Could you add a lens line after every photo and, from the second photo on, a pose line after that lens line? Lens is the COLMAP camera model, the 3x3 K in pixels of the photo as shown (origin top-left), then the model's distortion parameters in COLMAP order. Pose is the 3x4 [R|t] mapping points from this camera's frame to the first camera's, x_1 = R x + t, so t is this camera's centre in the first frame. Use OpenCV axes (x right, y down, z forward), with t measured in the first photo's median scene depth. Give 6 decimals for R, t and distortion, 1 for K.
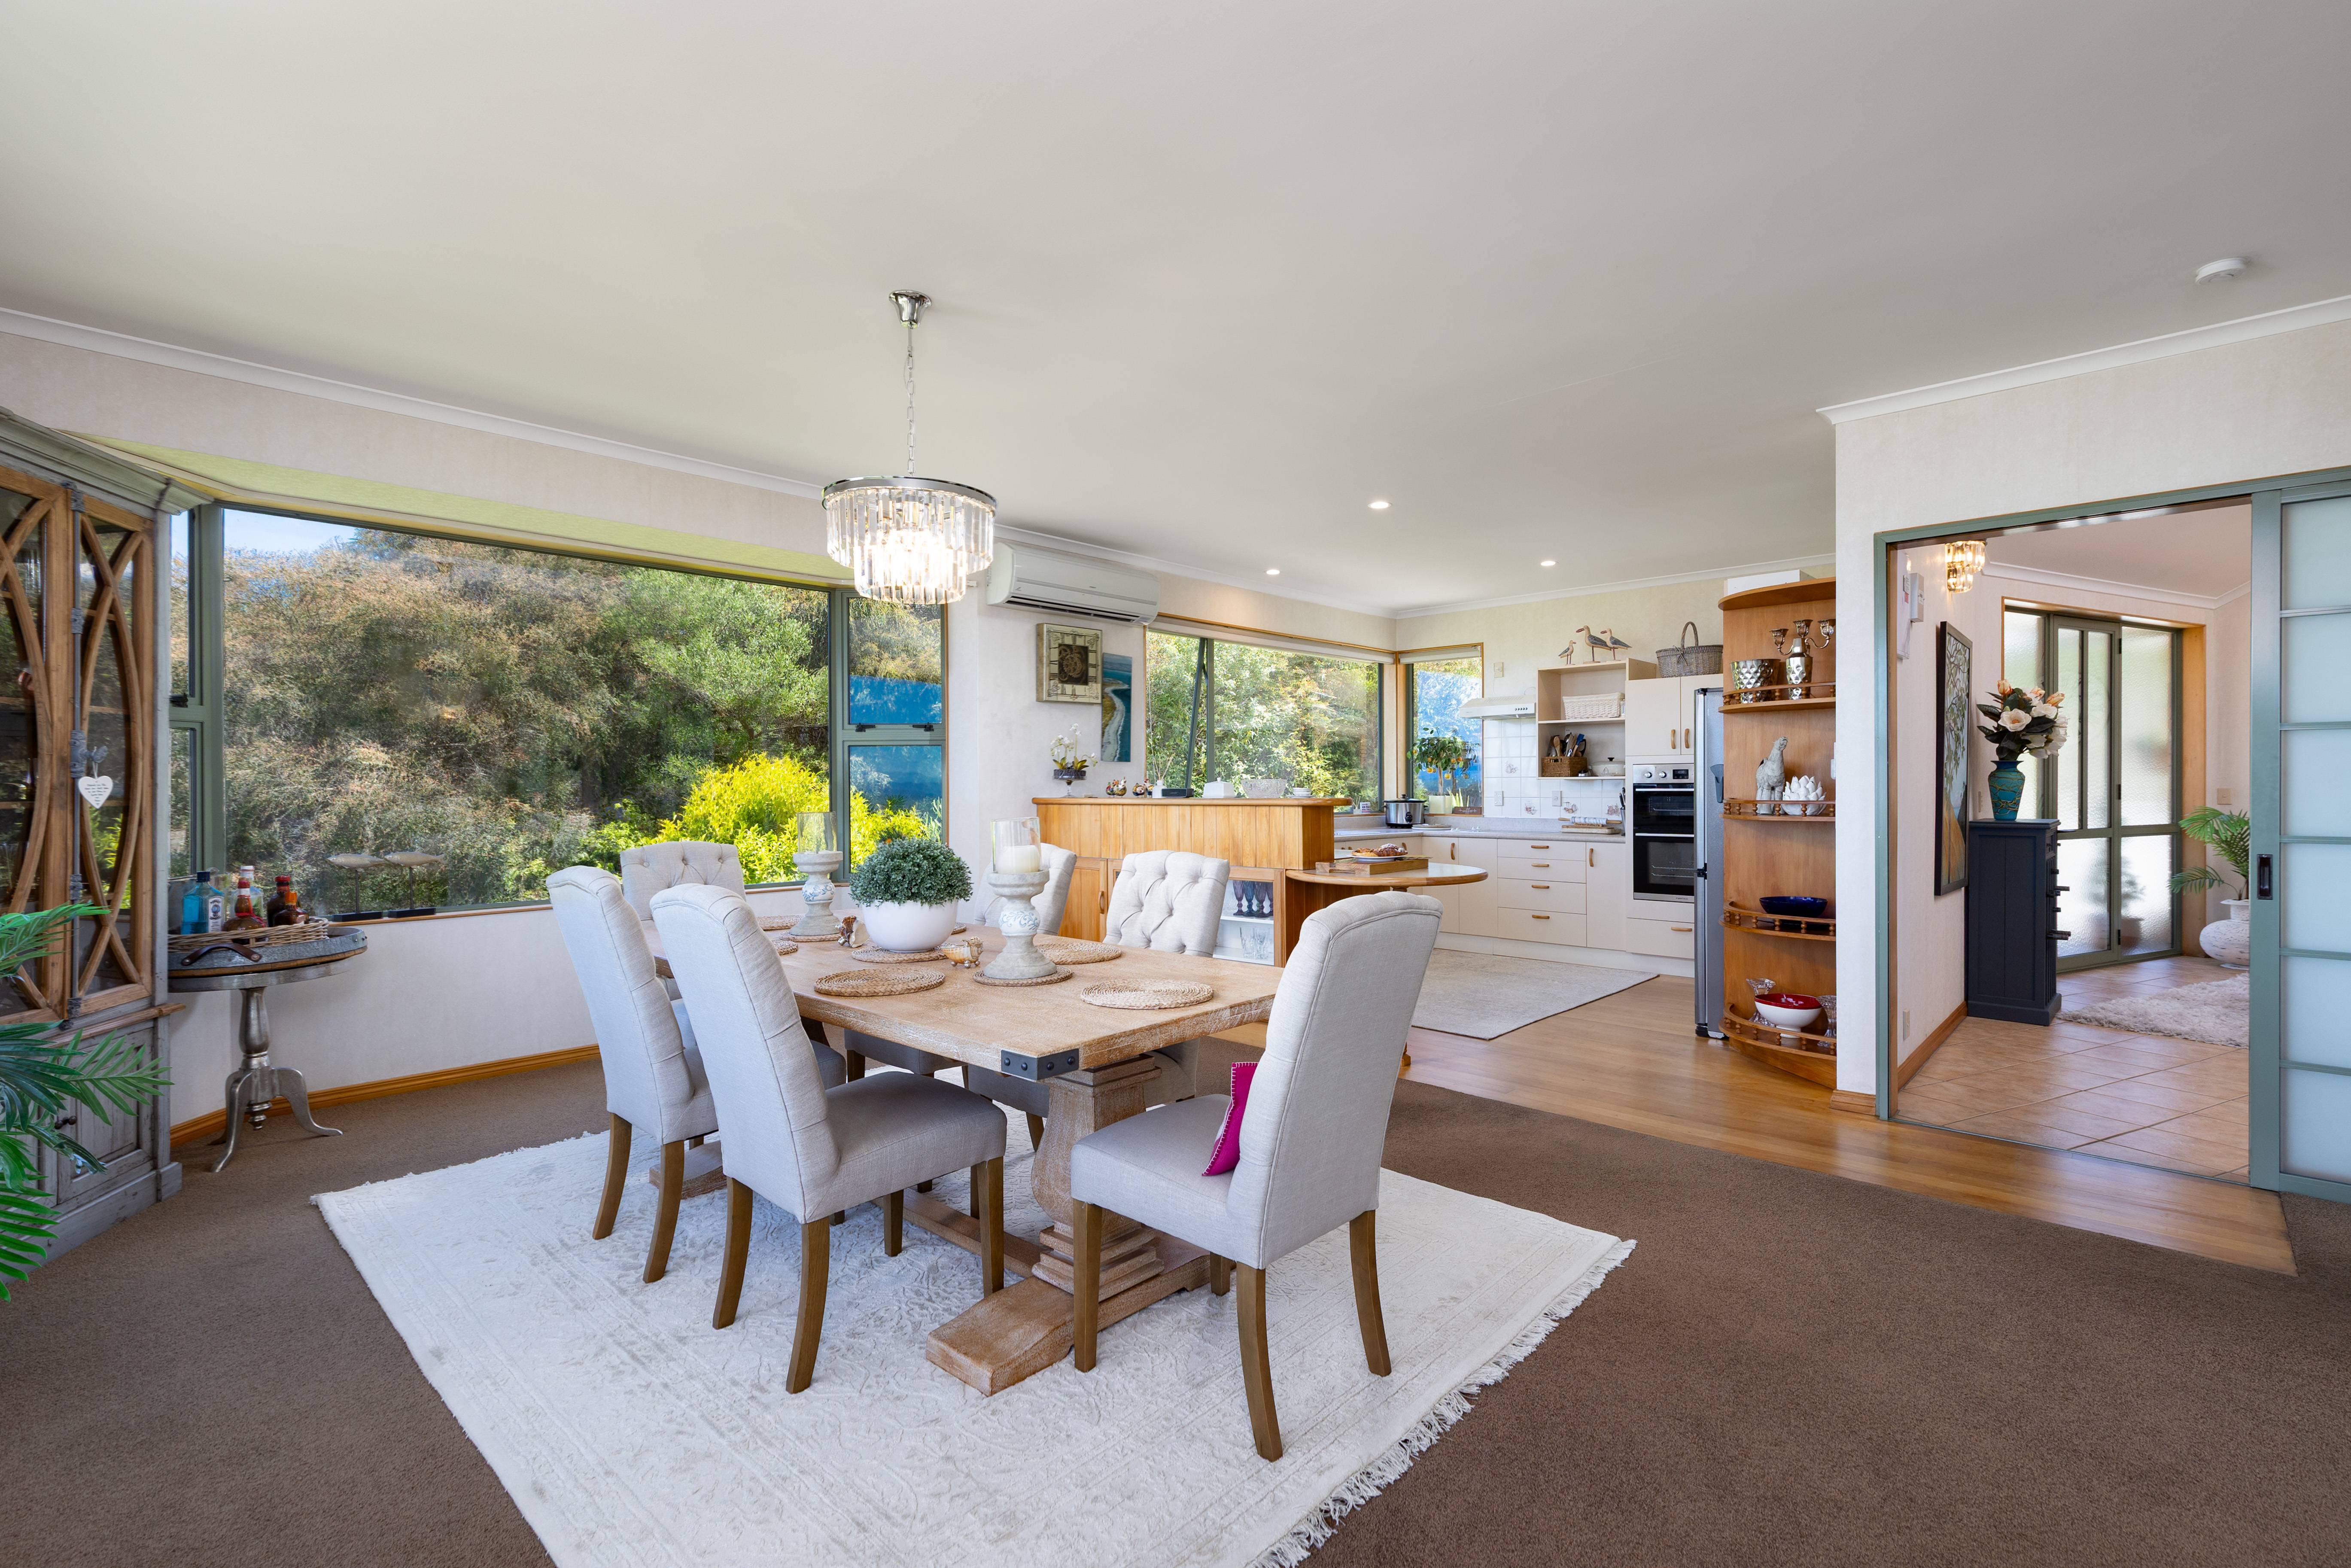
lens RADIAL K [[1059.6, 0, 1175.5], [0, 1059.6, 784.0], [0, 0, 1]] dist [0.000835, -0.000186]
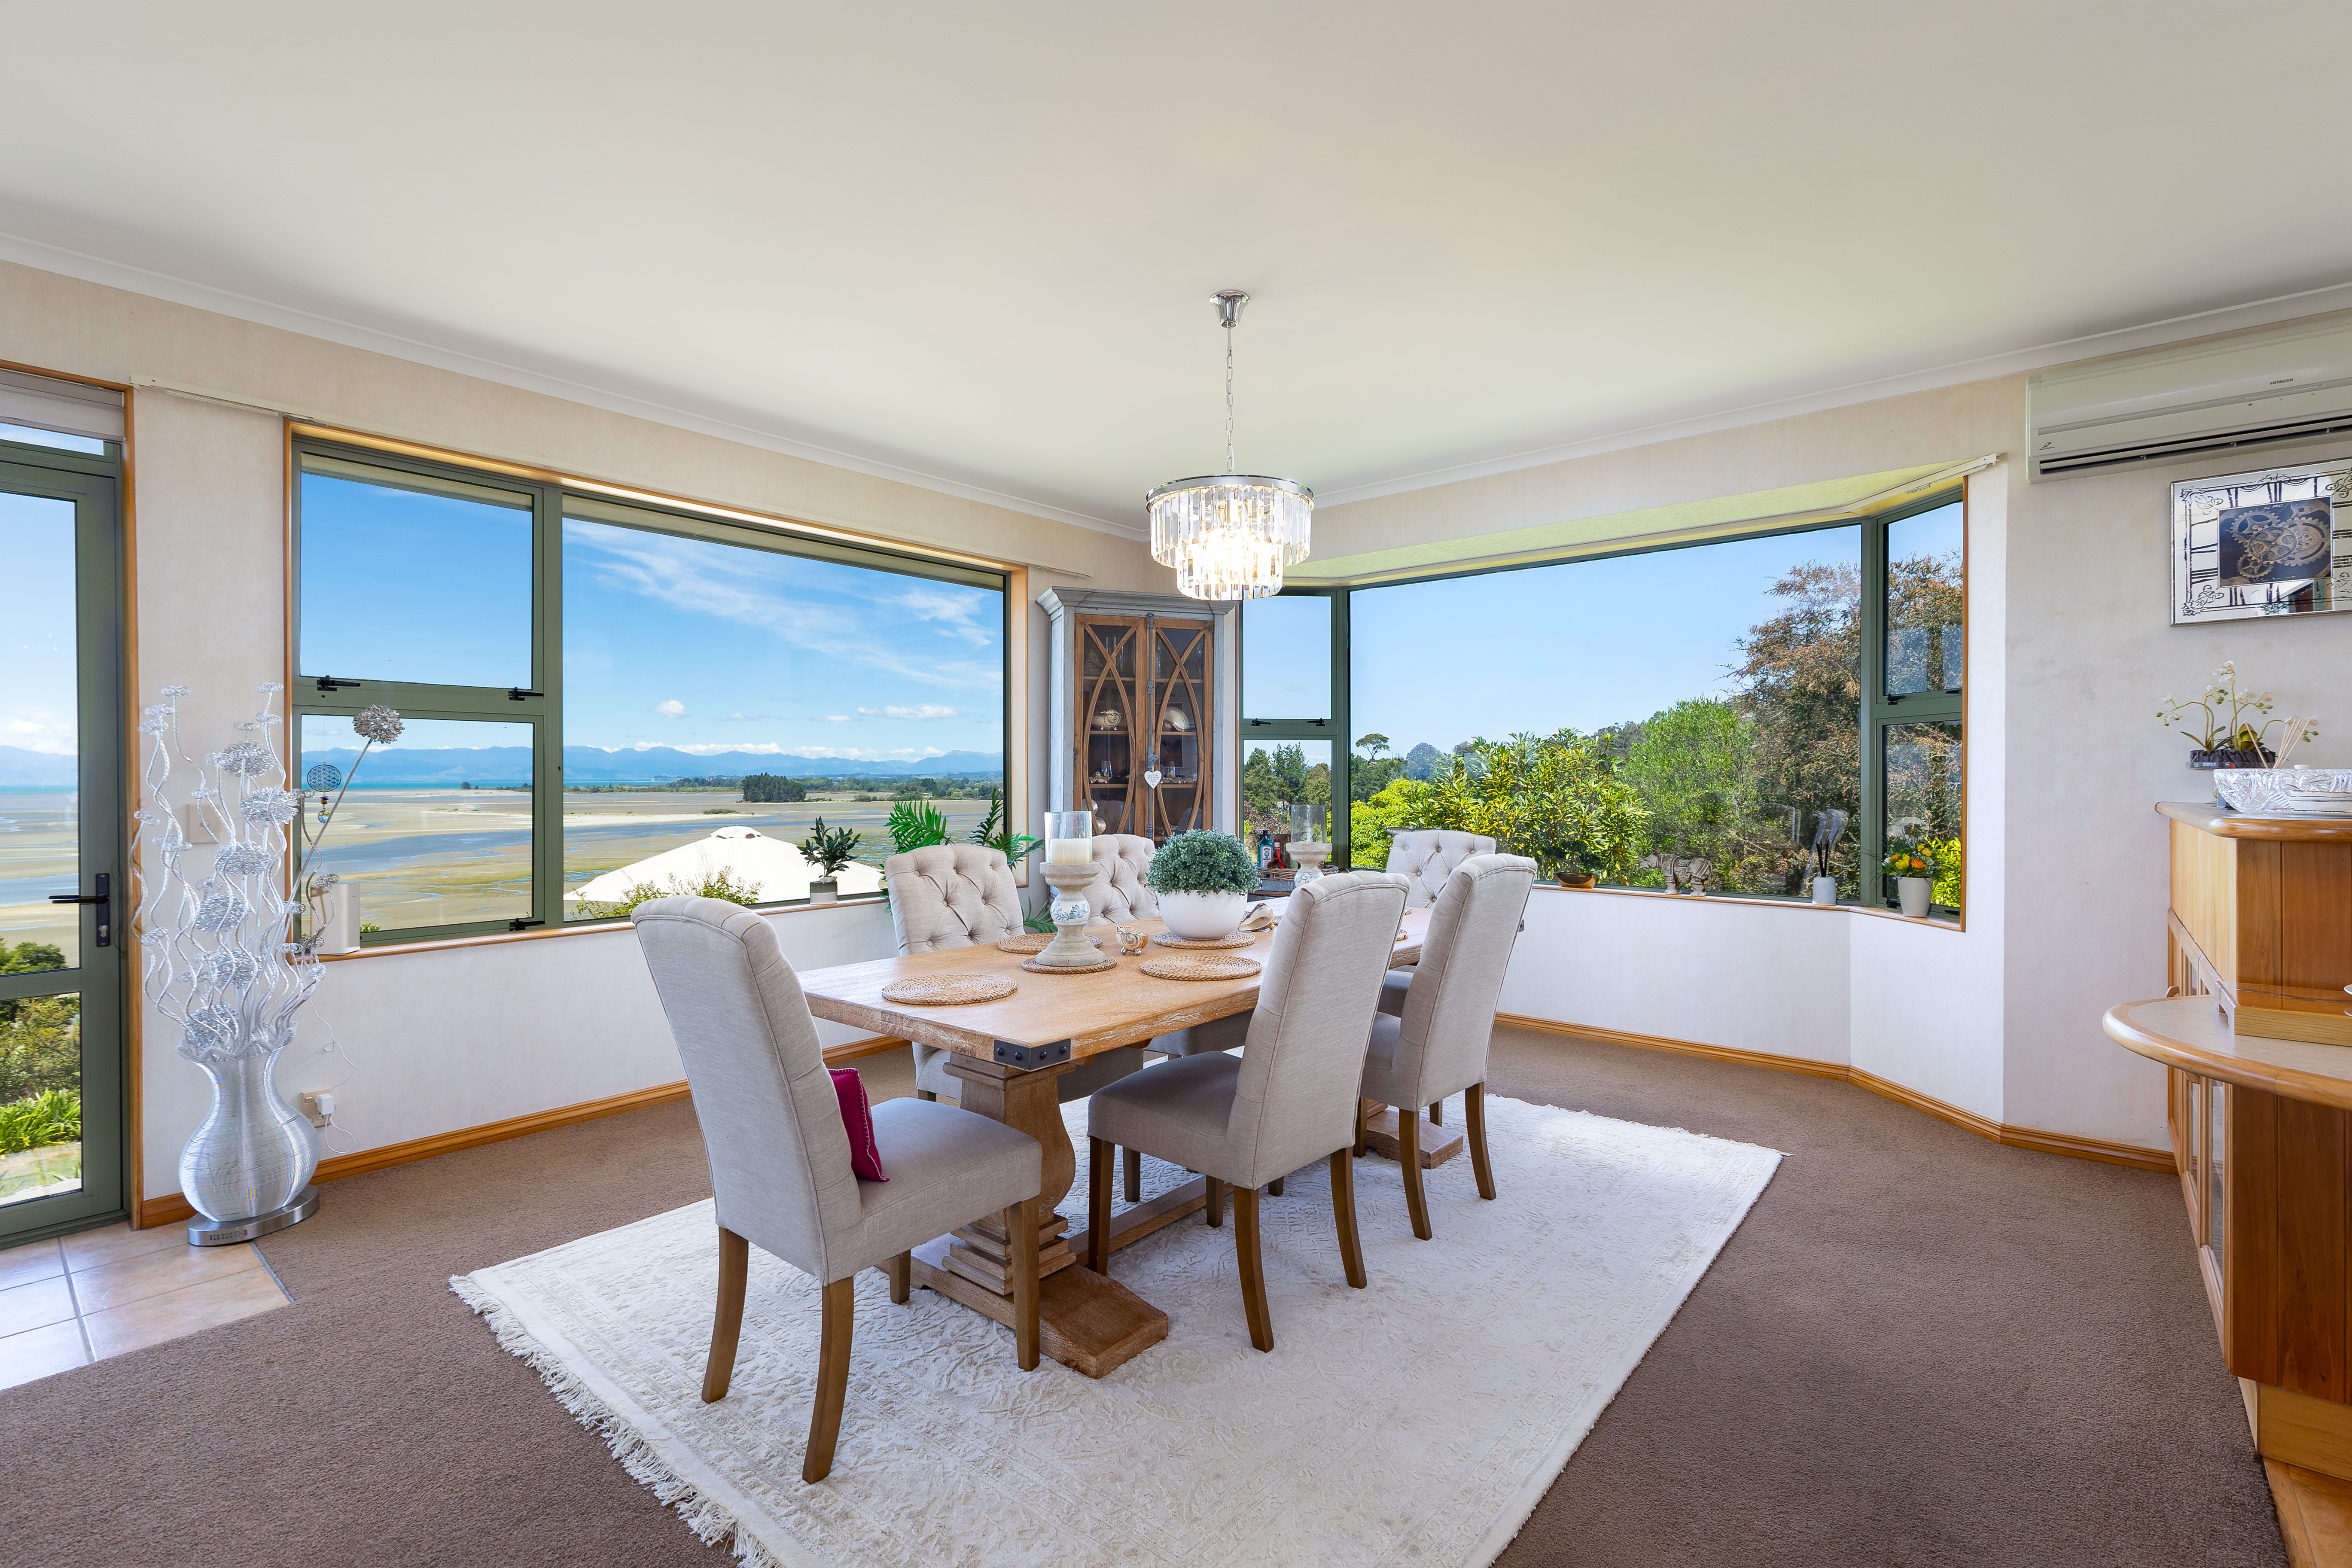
lens RADIAL K [[1060.1, 0, 1176.0], [0, 1060.1, 784.0], [0, 0, 1]] dist [0.000835, -0.000186]
pose [[0.054617, 0.013586, -0.998415, 0.391776], [0.001527, 0.999905, 0.013690, -0.004893], [0.998506, -0.002272, 0.054591, 0.456129]]
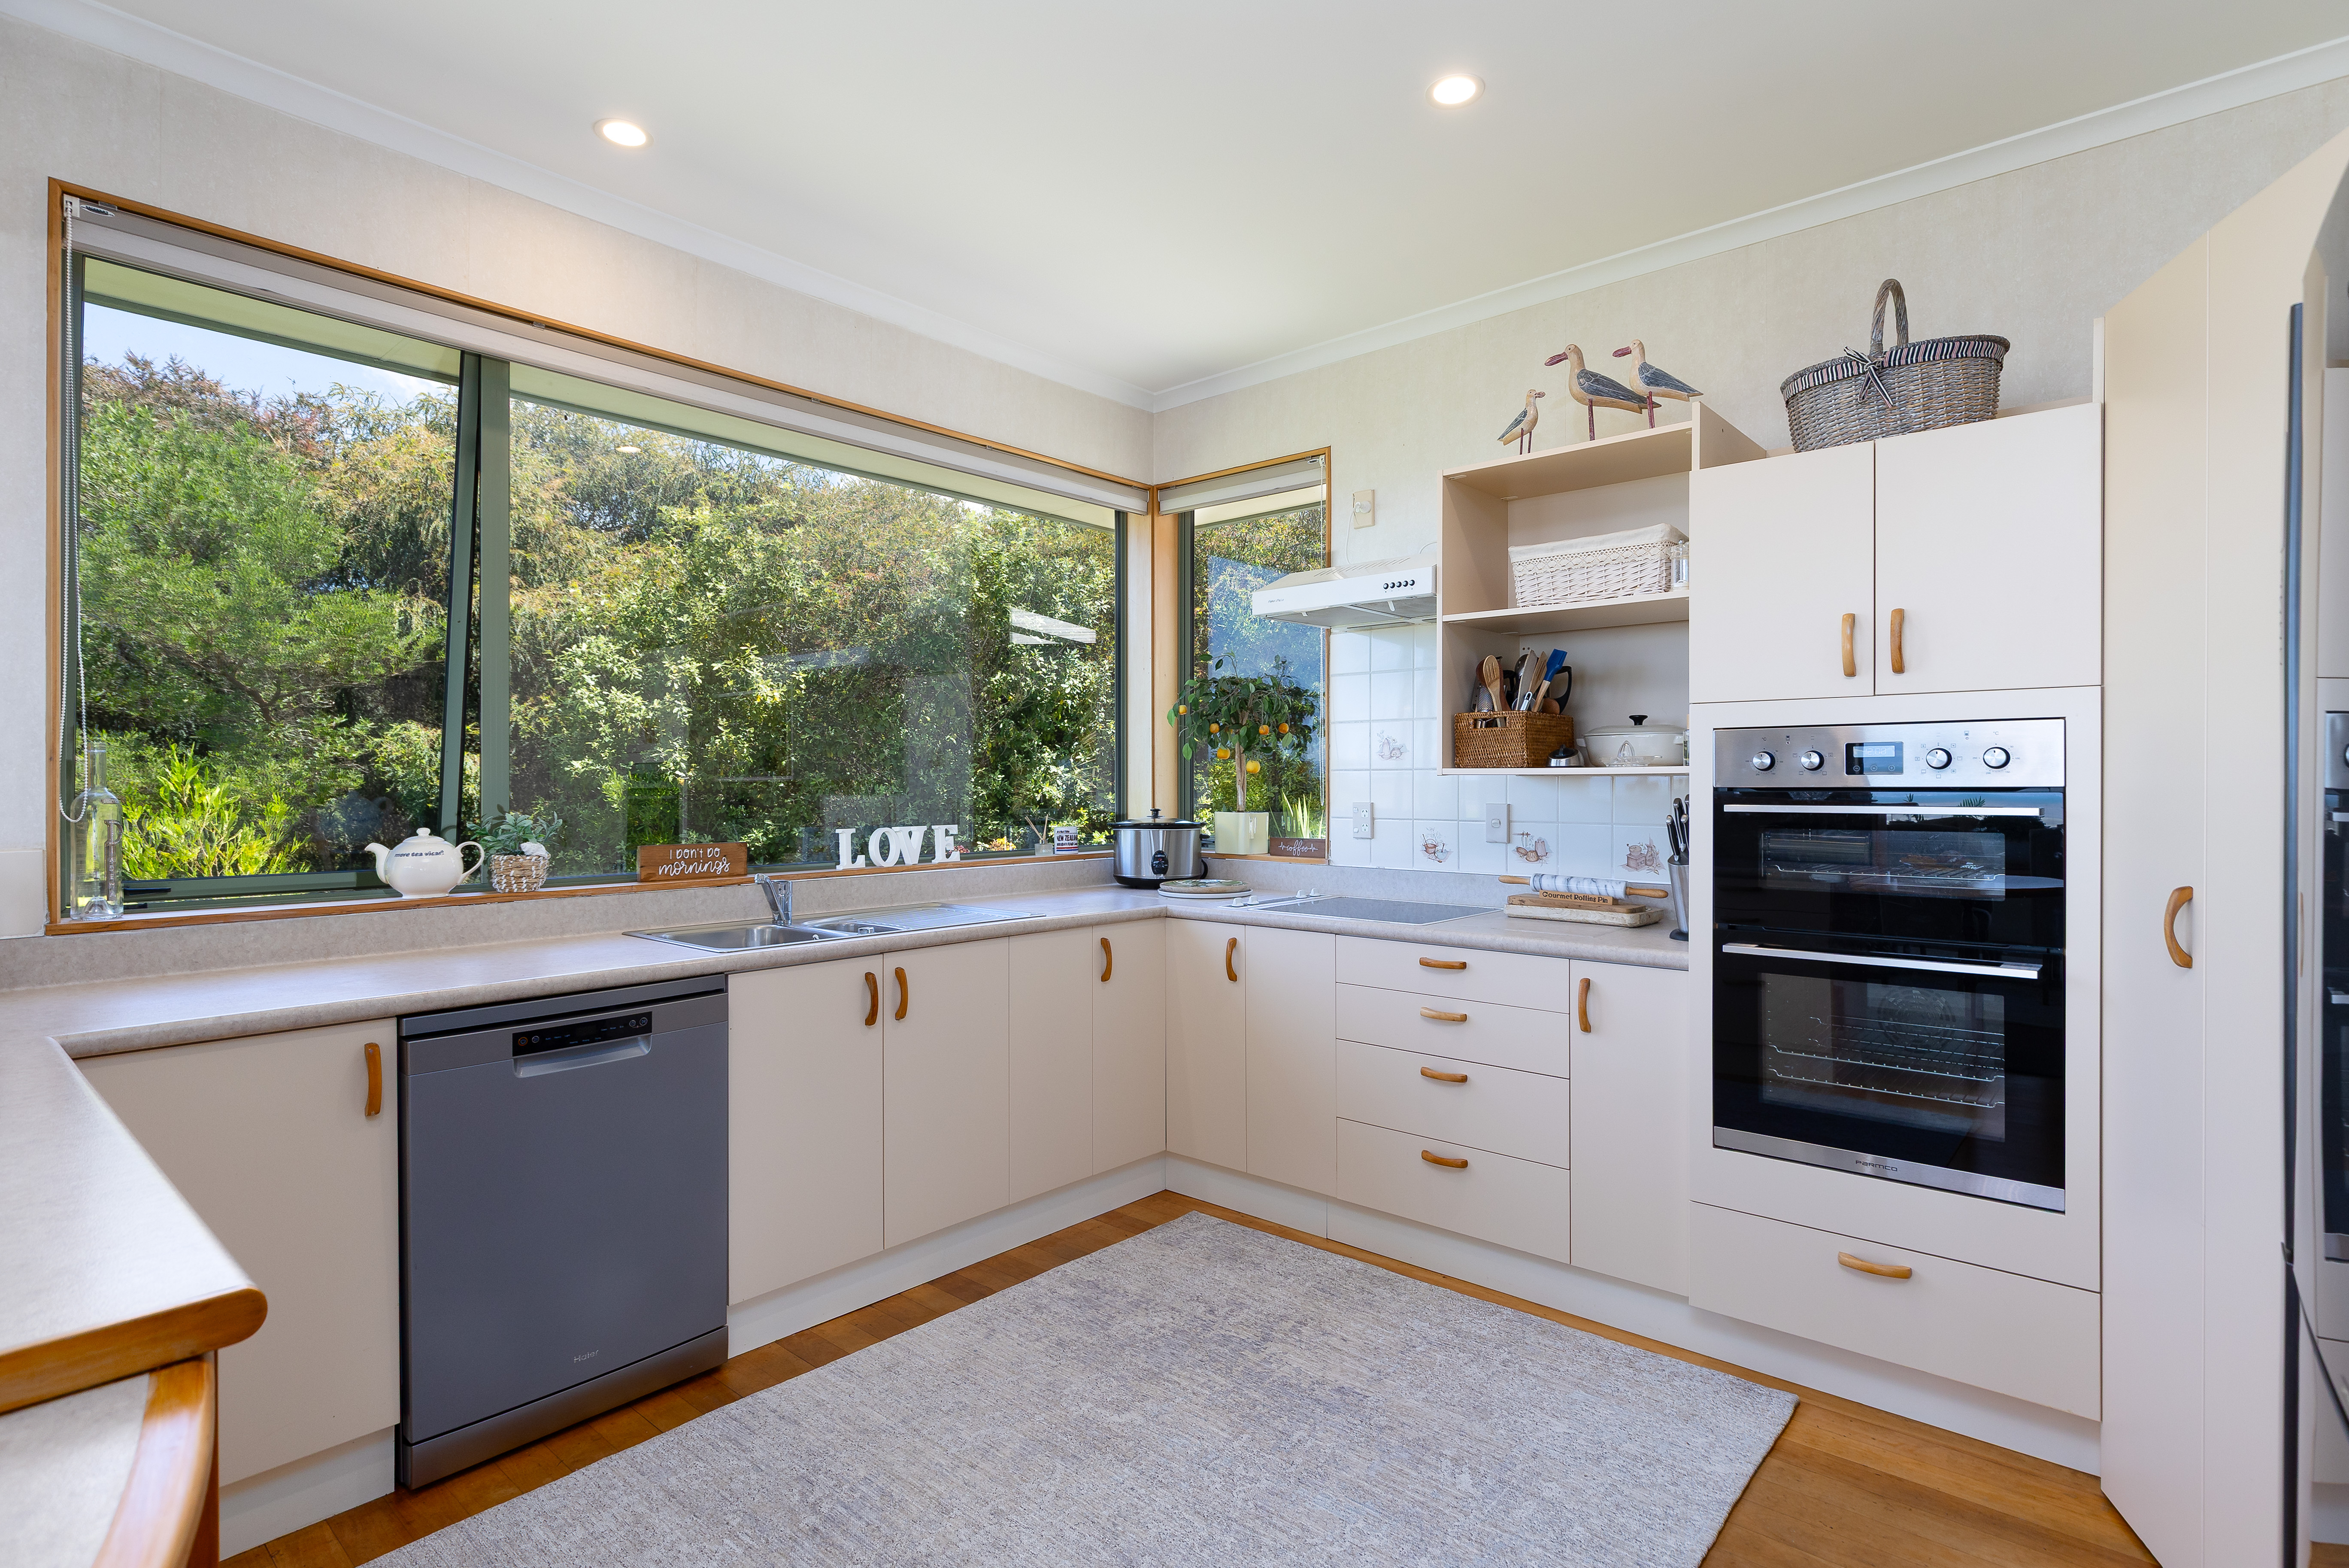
lens RADIAL K [[1173.4, 0, 1174.5], [0, 1173.4, 784.0], [0, 0, 1]] dist [0.000417, -0.000086]
pose [[0.999222, 0.002579, 0.039361, 0.289309], [-0.002750, 0.999987, 0.004293, -0.003163], [-0.039350, -0.004397, 0.999216, 0.740911]]
